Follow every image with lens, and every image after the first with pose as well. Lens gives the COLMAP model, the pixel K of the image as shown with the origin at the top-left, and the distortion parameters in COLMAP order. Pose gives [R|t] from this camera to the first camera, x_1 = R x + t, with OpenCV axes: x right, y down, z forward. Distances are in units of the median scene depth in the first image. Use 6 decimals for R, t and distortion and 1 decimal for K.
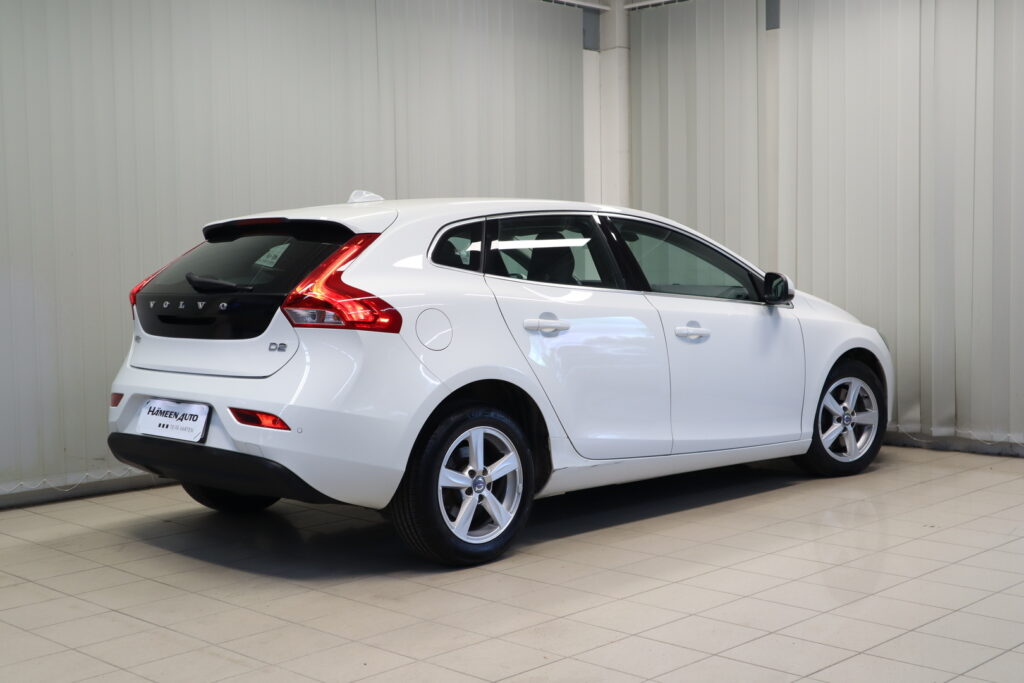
lens RADIAL K [[1337.7, 0, 510.1], [0, 1337.7, 340.0], [0, 0, 1]] dist [0.033085, 0.000000]
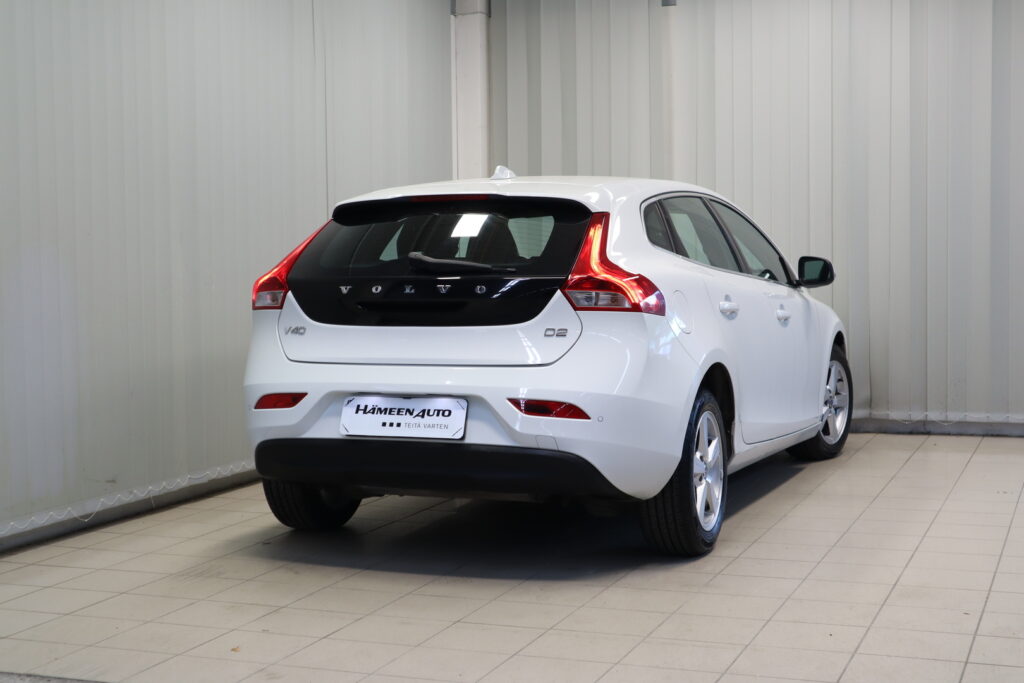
lens RADIAL K [[1611.9, 0, 516.0], [0, 1611.9, 342.8], [0, 0, 1]] dist [-0.004151, 0.000000]
pose [[0.911073, -0.021737, 0.411672, -0.602401], [0.023315, 0.999727, 0.001188, 0.009660], [-0.411586, 0.008516, 0.911331, -0.015394]]
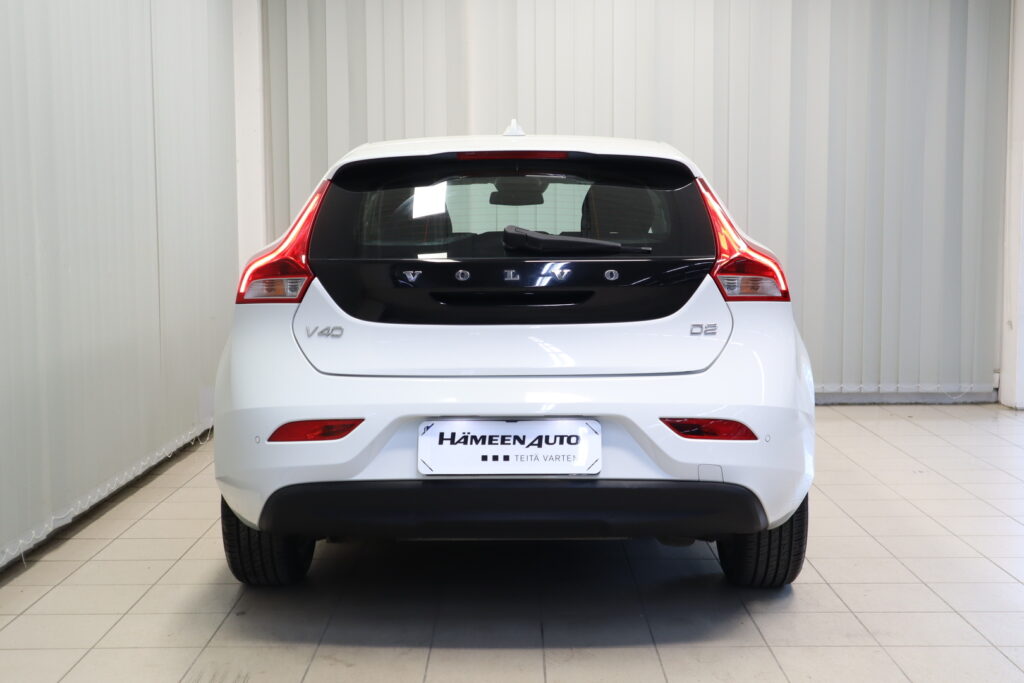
lens RADIAL K [[1337.7, 0, 514.0], [0, 1337.7, 349.2], [0, 0, 1]] dist [0.033085, 0.000000]
pose [[0.704428, -0.057947, 0.707406, -0.692071], [0.037078, 0.998305, 0.044853, -0.018610], [-0.708807, -0.005367, 0.705382, 0.507483]]
